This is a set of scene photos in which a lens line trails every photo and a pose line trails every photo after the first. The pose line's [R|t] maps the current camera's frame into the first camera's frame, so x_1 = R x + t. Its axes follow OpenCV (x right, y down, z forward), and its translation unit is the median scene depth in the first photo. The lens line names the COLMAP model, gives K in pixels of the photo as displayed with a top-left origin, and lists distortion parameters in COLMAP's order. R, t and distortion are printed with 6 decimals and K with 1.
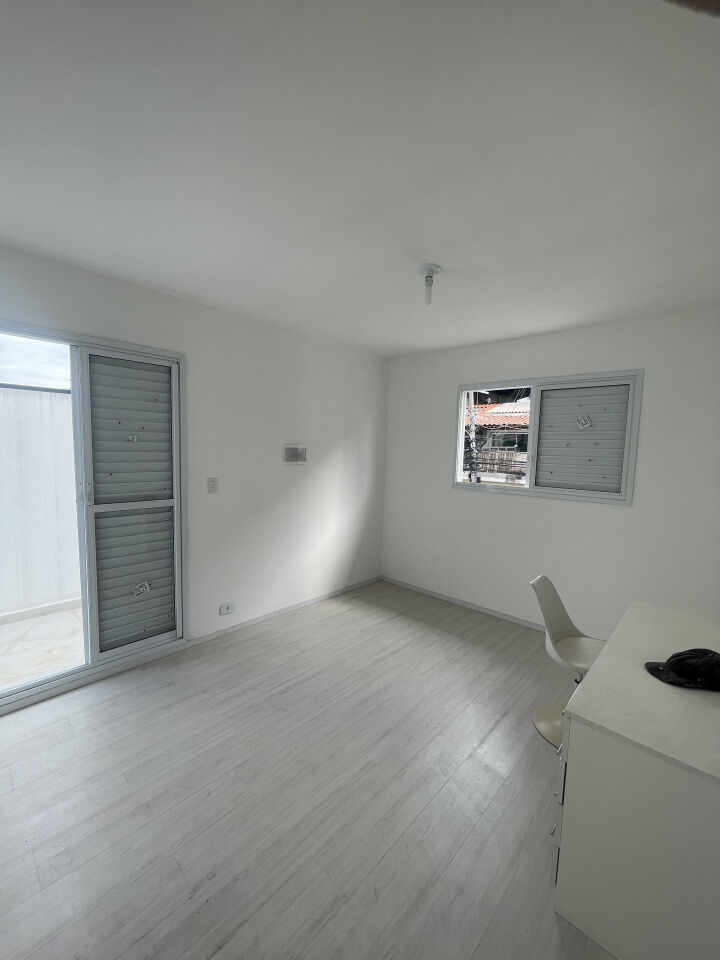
lens RADIAL K [[388.7, 0, 356.2], [0, 388.7, 480.9], [0, 0, 1]] dist [0.000771, 0.000876]
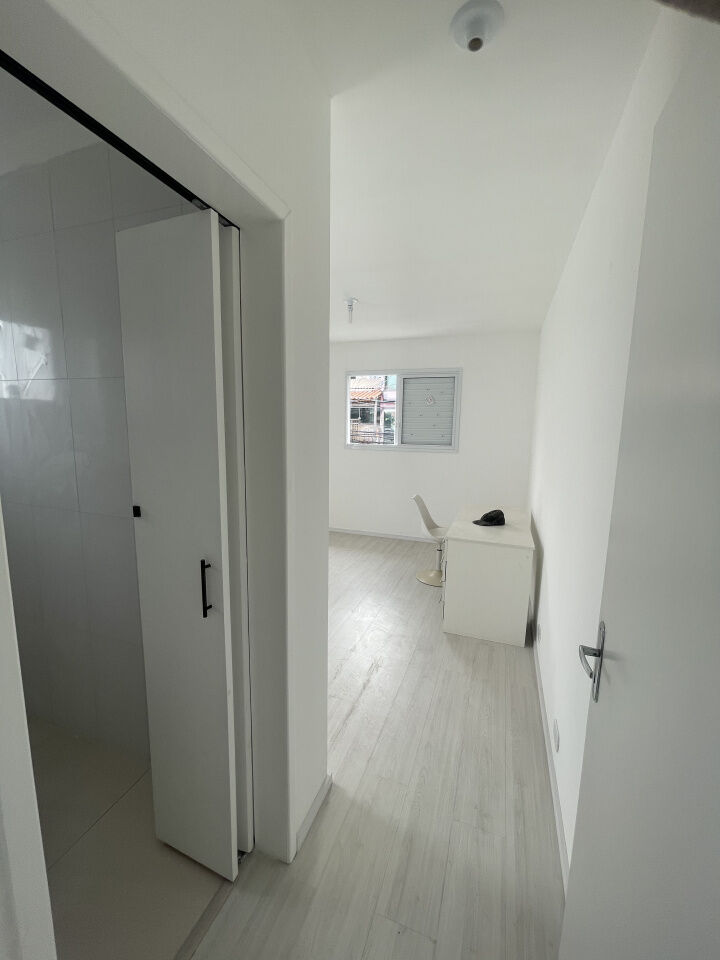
lens RADIAL K [[366.3, 0, 360.6], [0, 366.3, 475.8], [0, 0, 1]] dist [0.000384, 0.000107]
pose [[0.925032, -0.065917, 0.374127, -0.244320], [0.041399, 0.996457, 0.073204, 0.029654], [-0.377627, -0.052228, 0.924484, -0.264495]]
